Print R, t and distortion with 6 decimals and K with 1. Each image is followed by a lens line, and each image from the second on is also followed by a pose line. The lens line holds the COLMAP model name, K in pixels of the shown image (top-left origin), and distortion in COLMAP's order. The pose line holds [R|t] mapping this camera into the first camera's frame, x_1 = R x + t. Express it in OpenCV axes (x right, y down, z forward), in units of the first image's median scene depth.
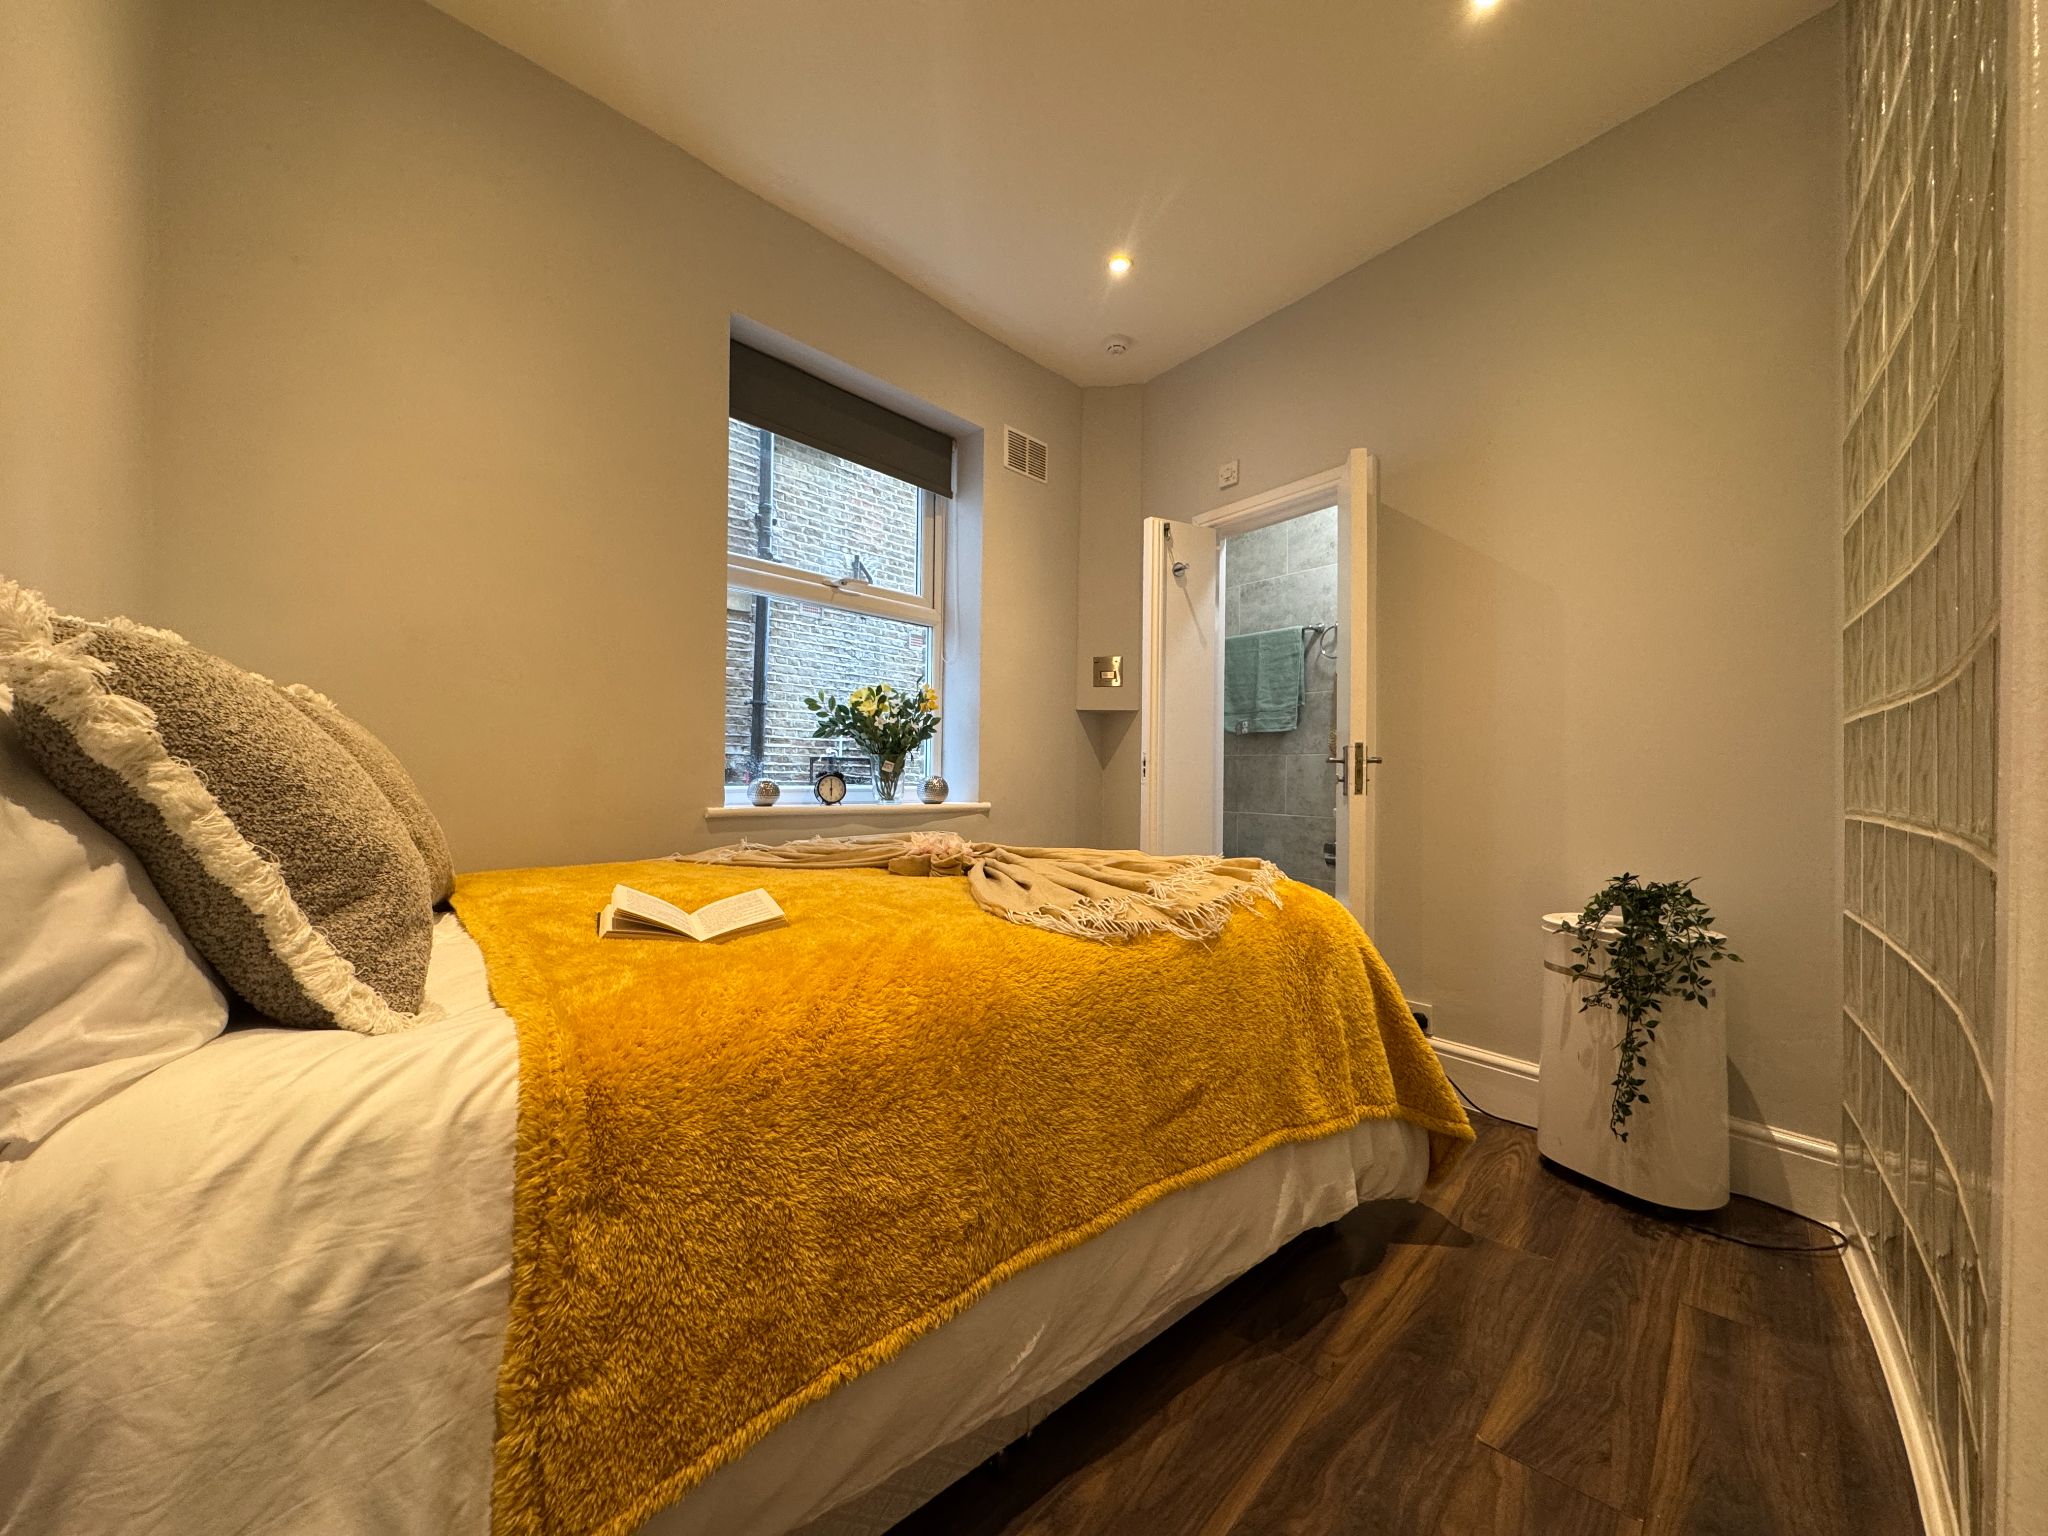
lens RADIAL K [[817.0, 0, 1024.0], [0, 817.0, 768.0], [0, 0, 1]] dist [-0.001926, -0.000140]
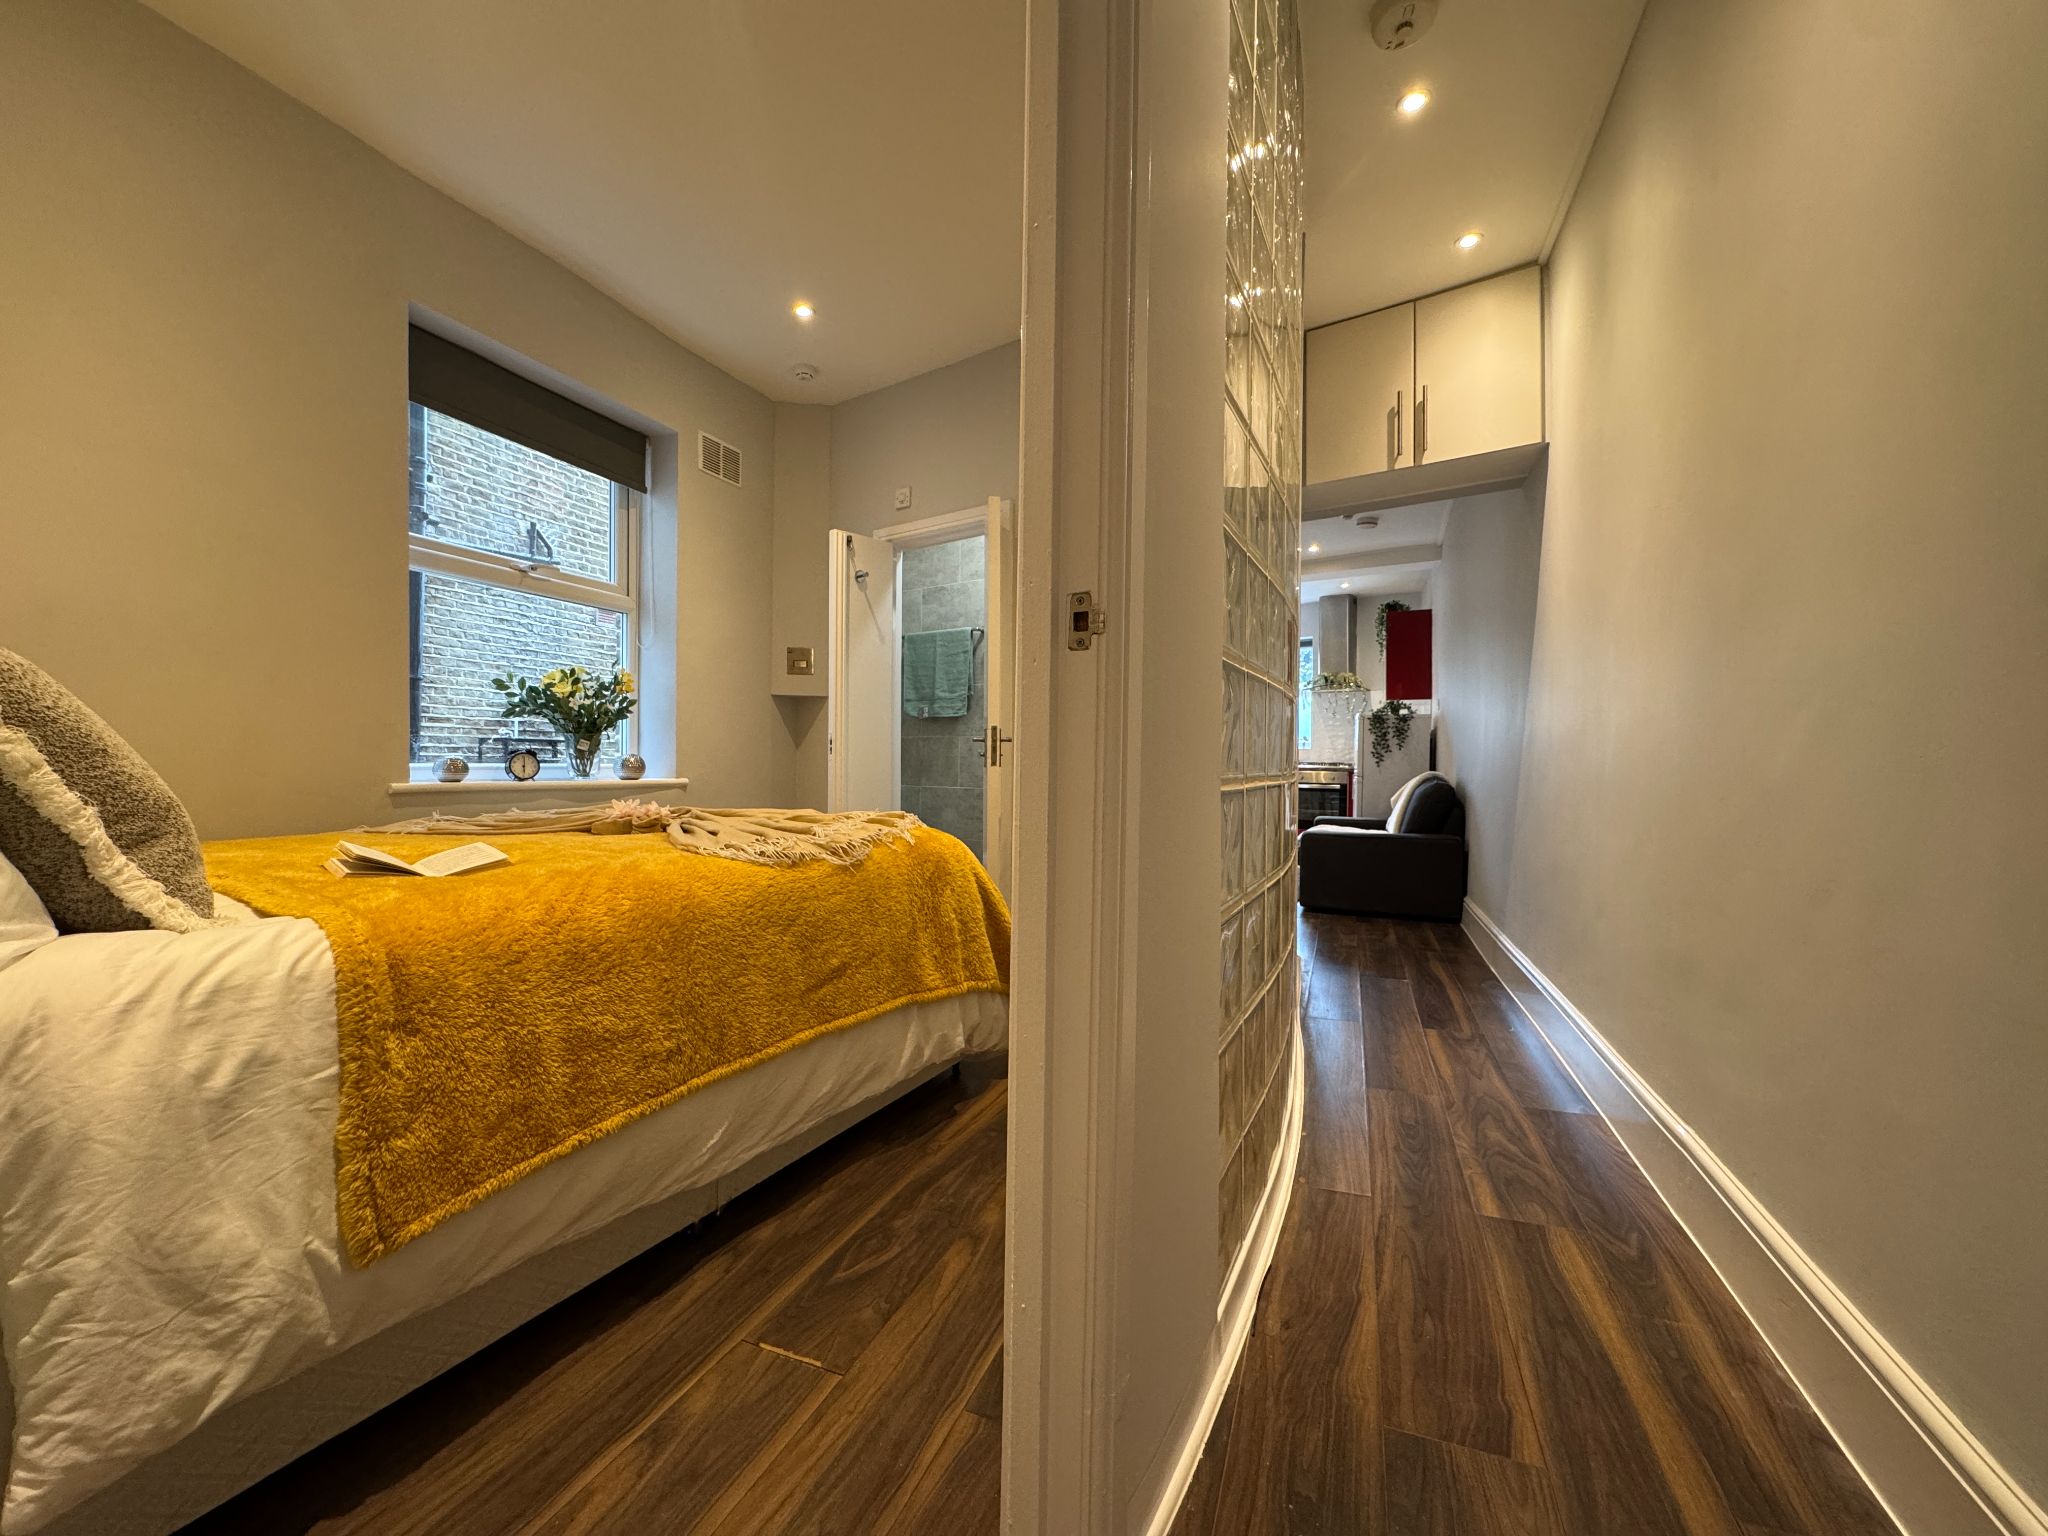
lens RADIAL K [[817.0, 0, 1024.0], [0, 817.0, 768.0], [0, 0, 1]] dist [-0.001926, -0.000140]
pose [[0.940684, -0.008817, 0.339170, 0.033346], [0.001993, 0.999789, 0.020461, 0.020500], [-0.339279, -0.018571, 0.940503, -0.523277]]
